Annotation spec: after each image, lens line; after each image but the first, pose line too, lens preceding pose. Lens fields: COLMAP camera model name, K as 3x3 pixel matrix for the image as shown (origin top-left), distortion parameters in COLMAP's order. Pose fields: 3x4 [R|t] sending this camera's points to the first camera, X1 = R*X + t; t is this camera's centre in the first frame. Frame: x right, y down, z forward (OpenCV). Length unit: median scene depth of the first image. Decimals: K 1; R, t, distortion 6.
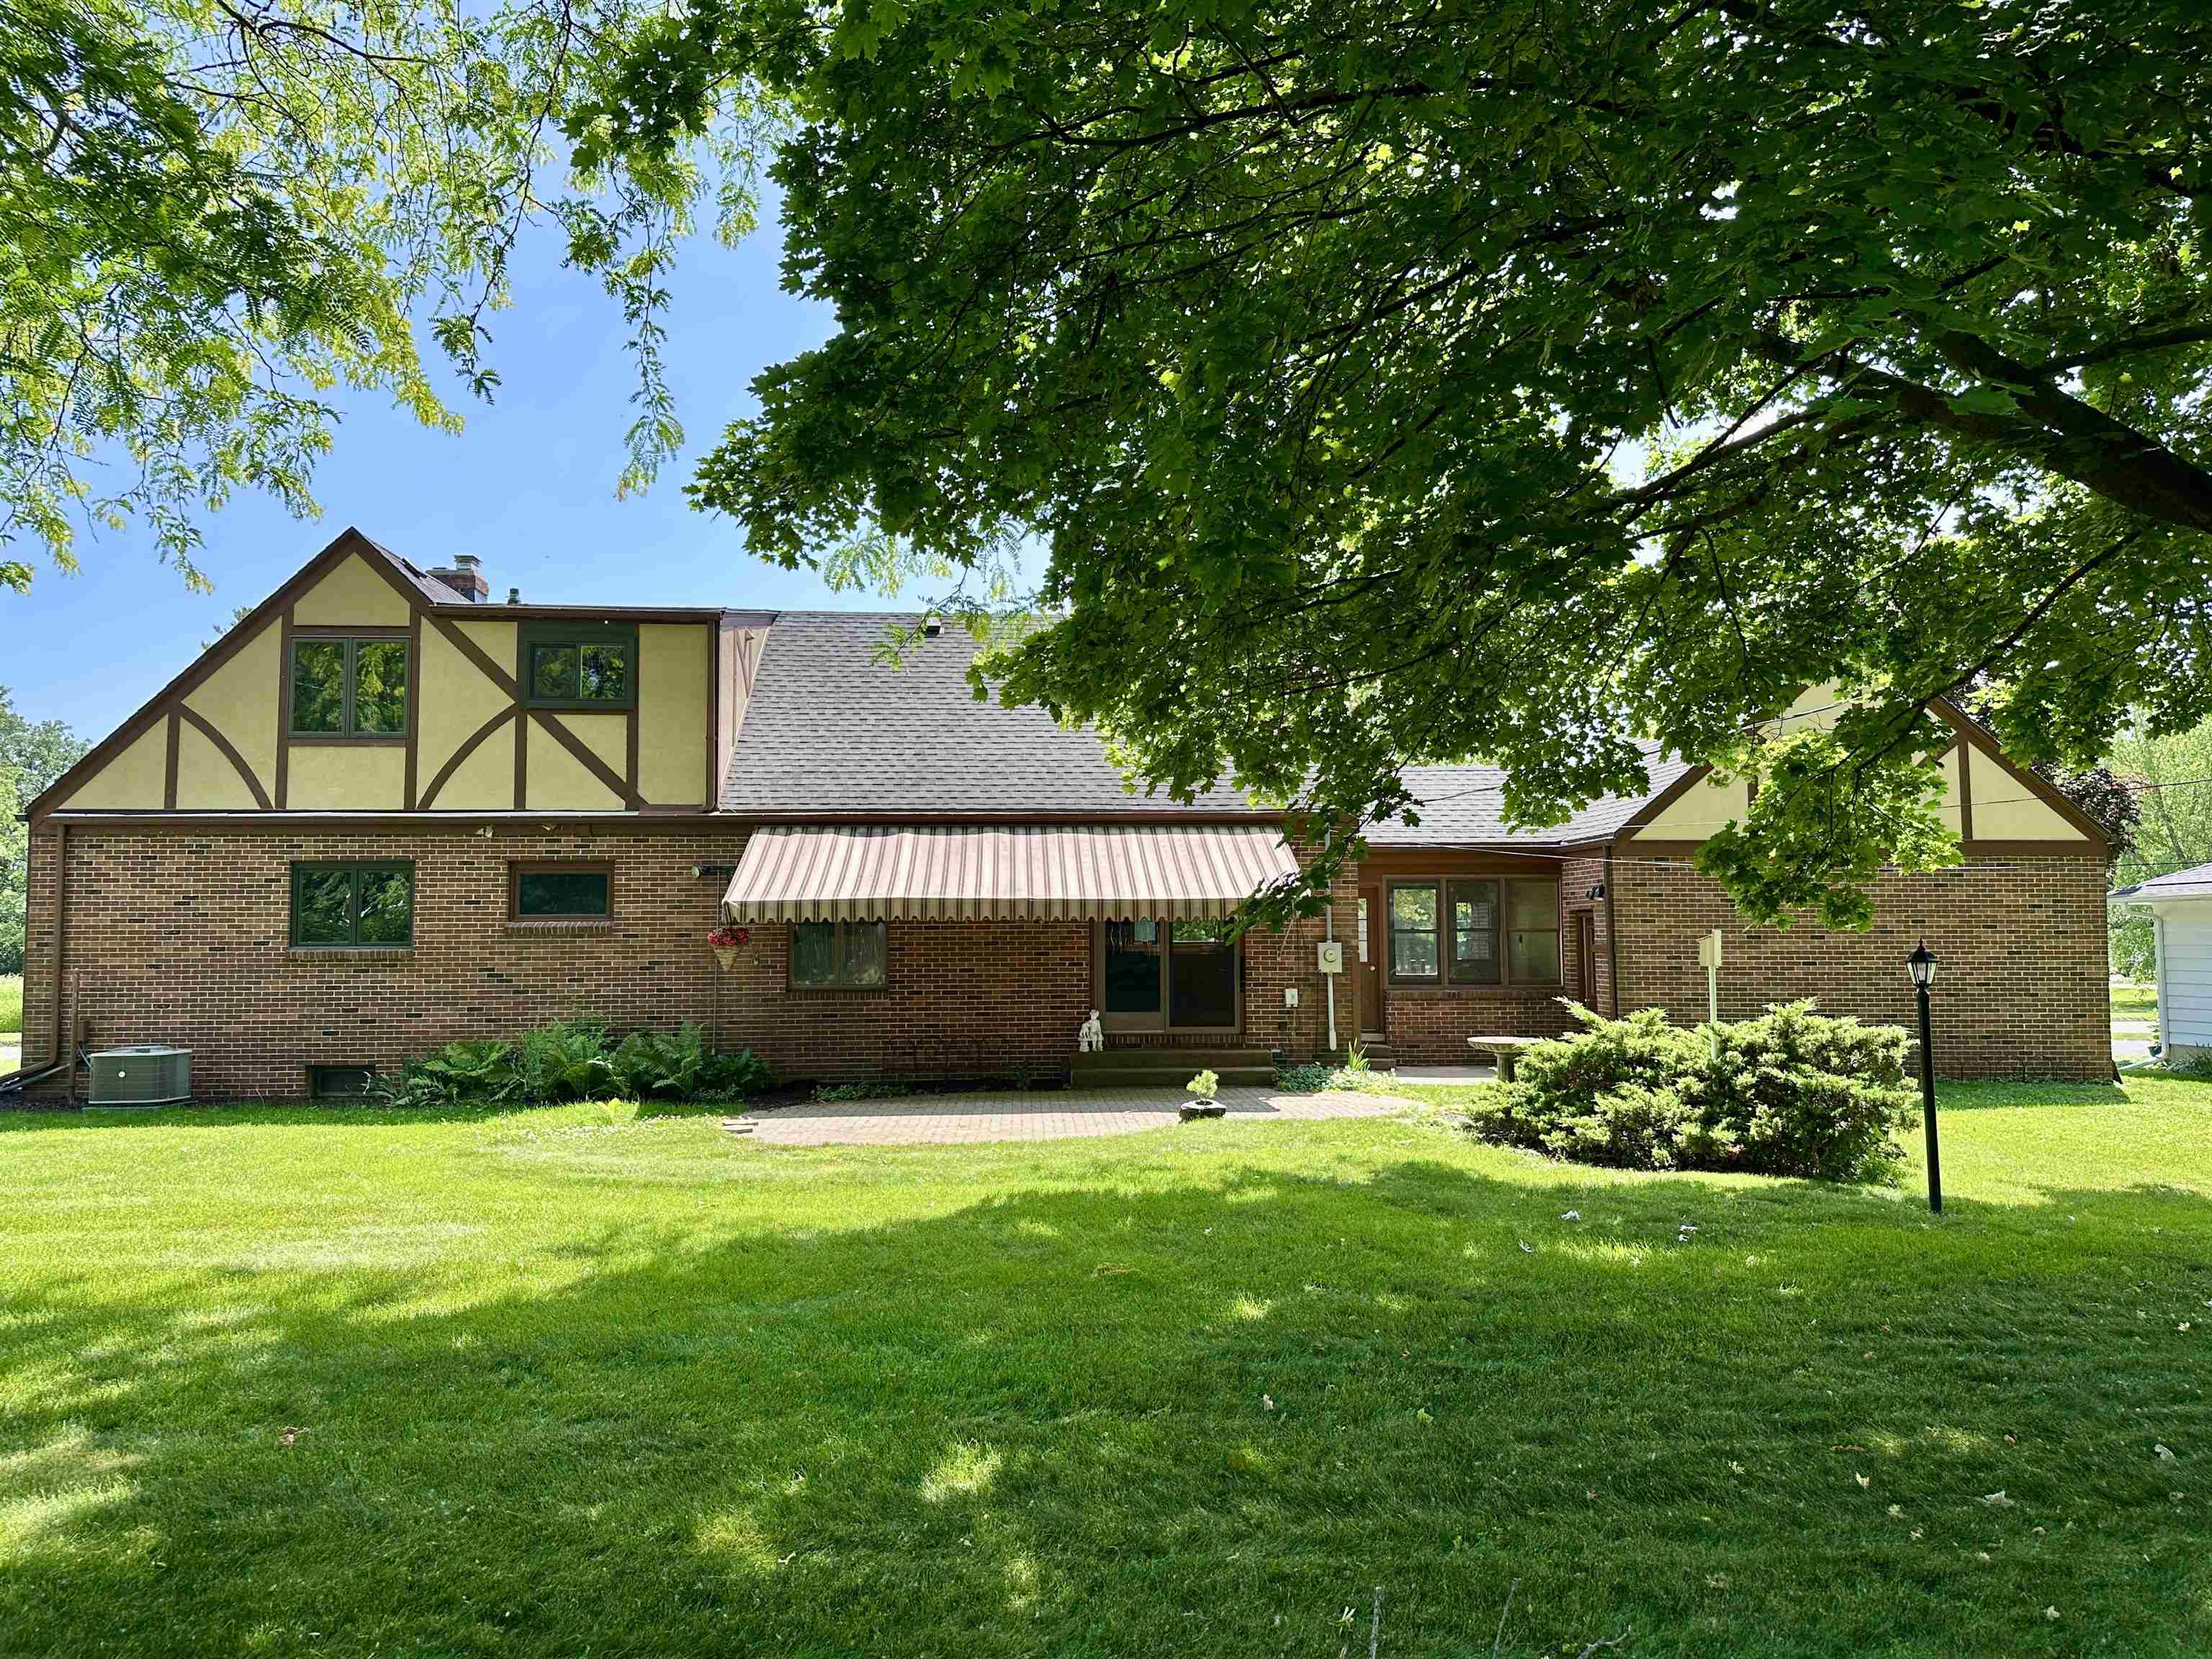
lens RADIAL K [[1567.3, 0, 1107.5], [0, 1567.3, 847.1], [0, 0, 1]] dist [0.096277, -0.146574]
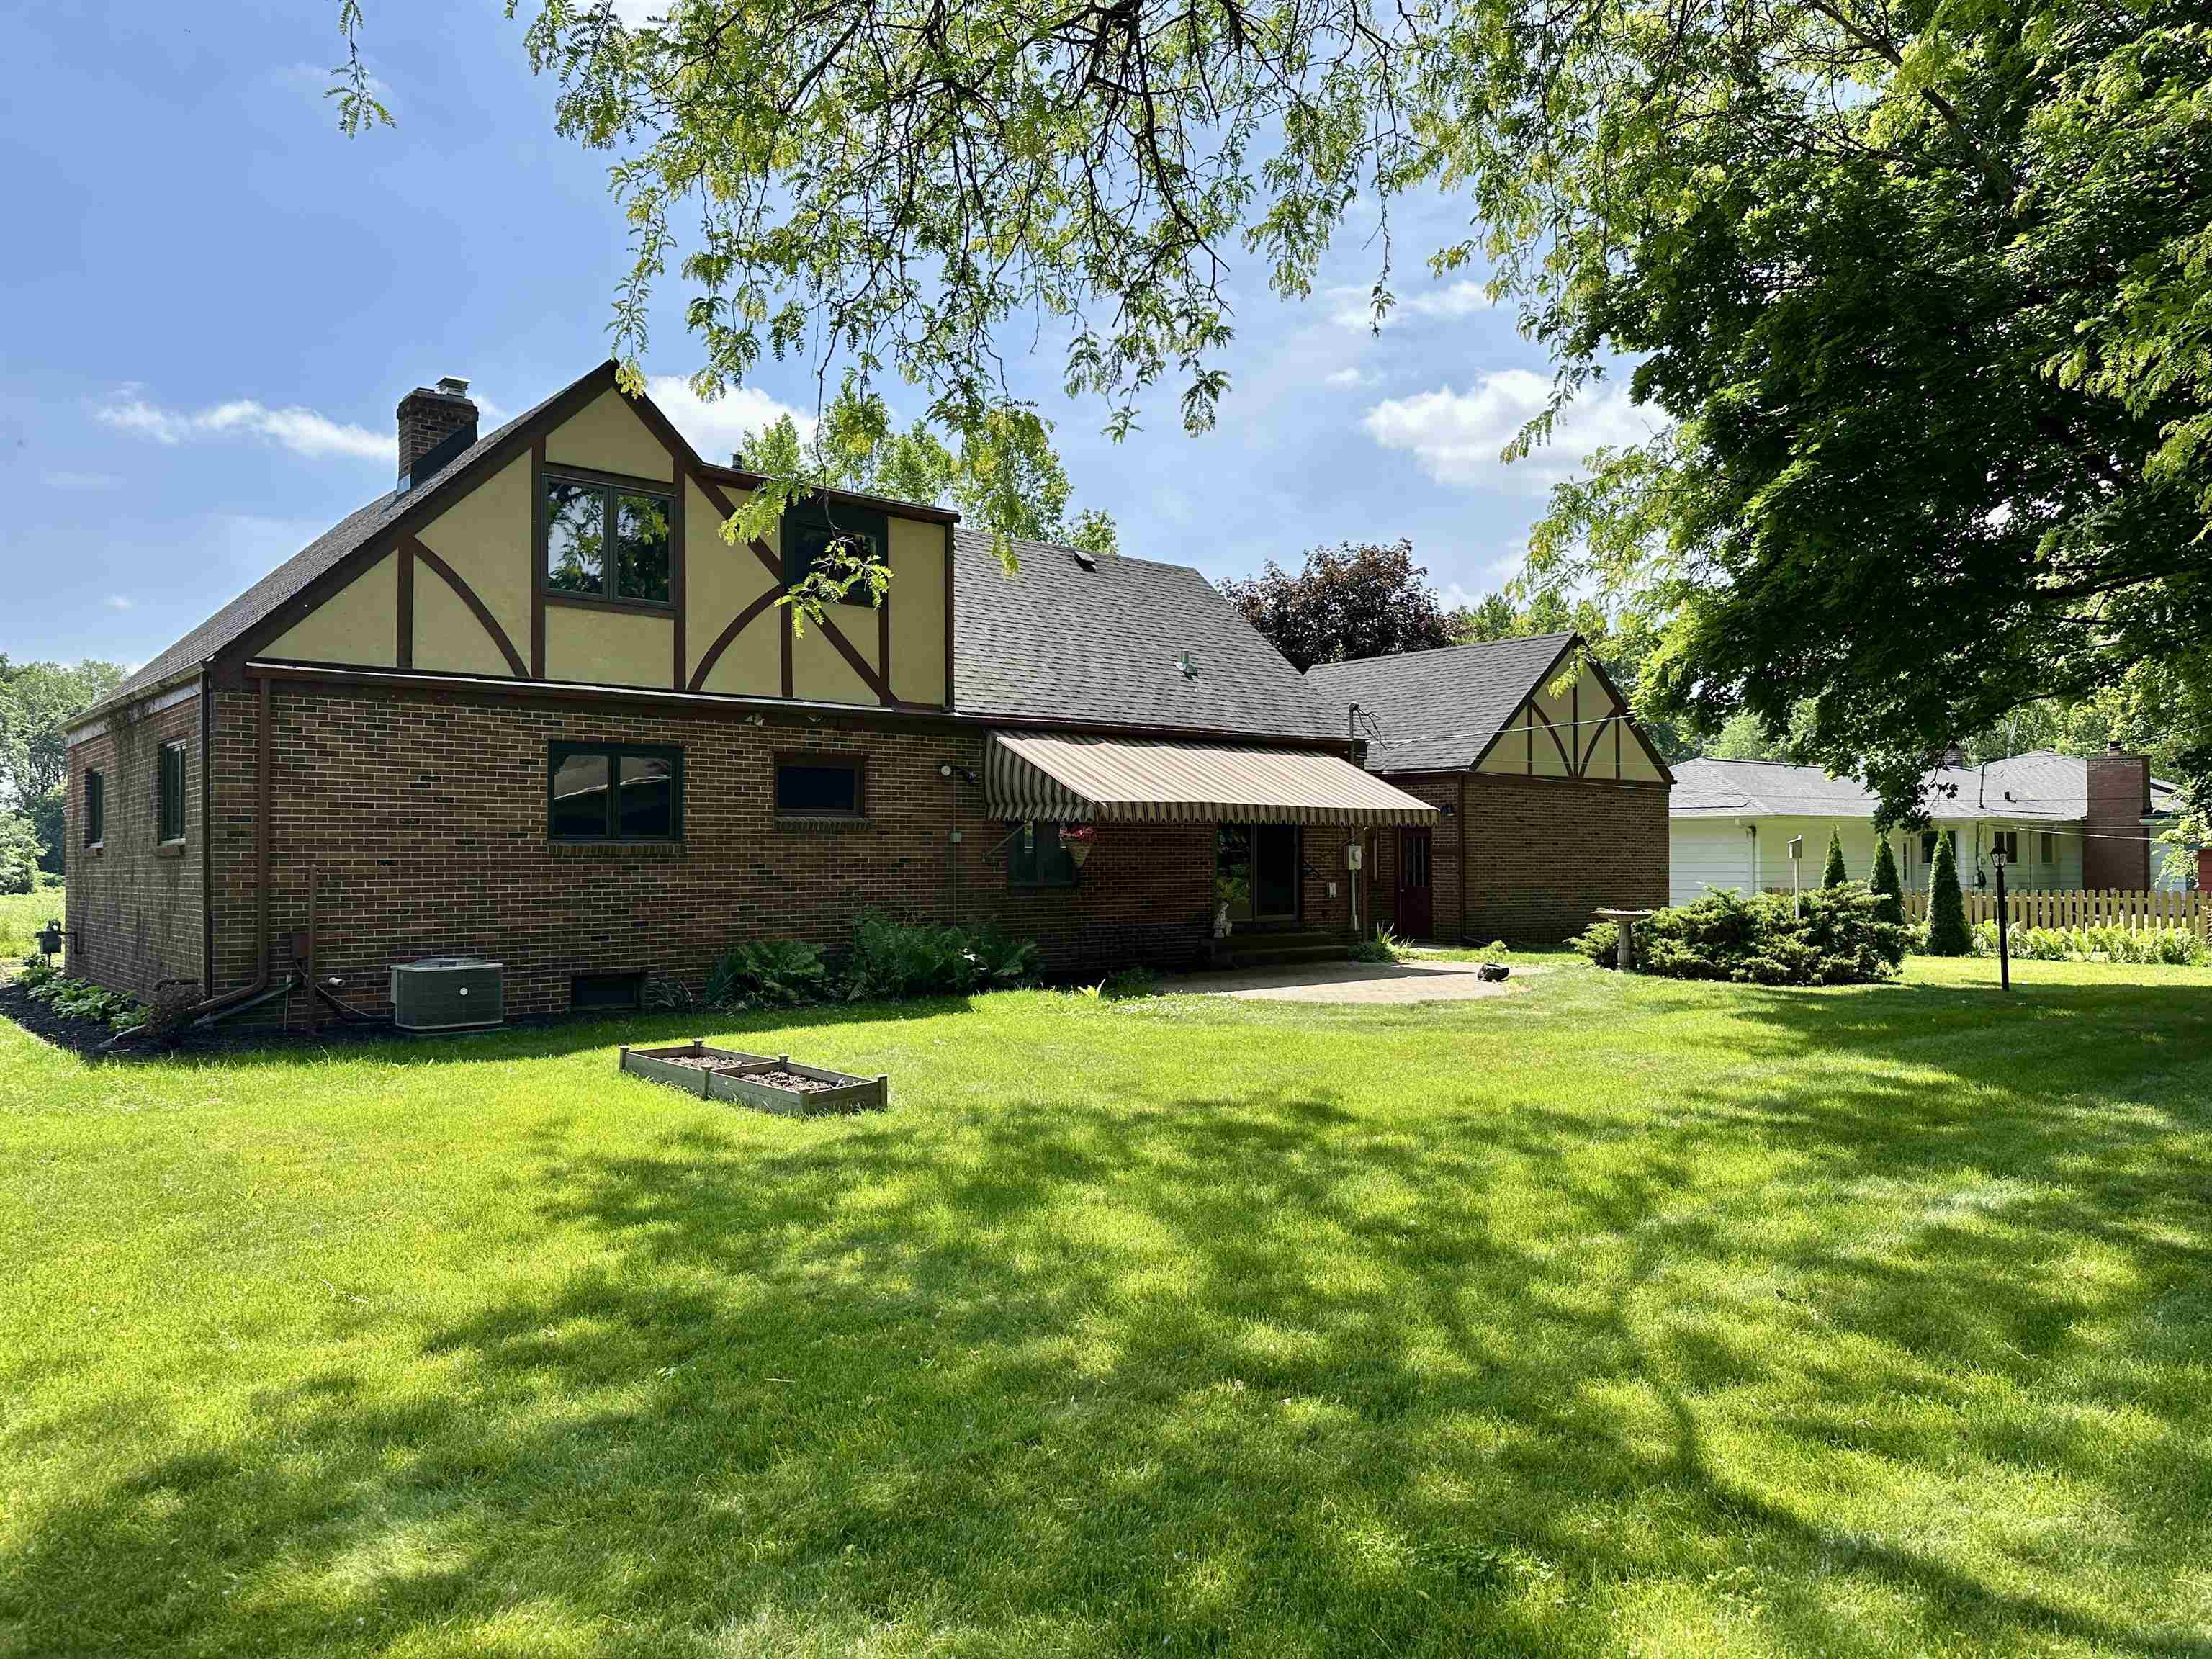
lens RADIAL K [[1567.3, 0, 1107.5], [0, 1567.3, 847.1], [0, 0, 1]] dist [0.096277, -0.146574]
pose [[0.781541, 0.007445, 0.623810, -0.808253], [-0.045371, 0.997959, 0.044932, 0.014264], [-0.622202, -0.063419, 0.780284, 0.141562]]
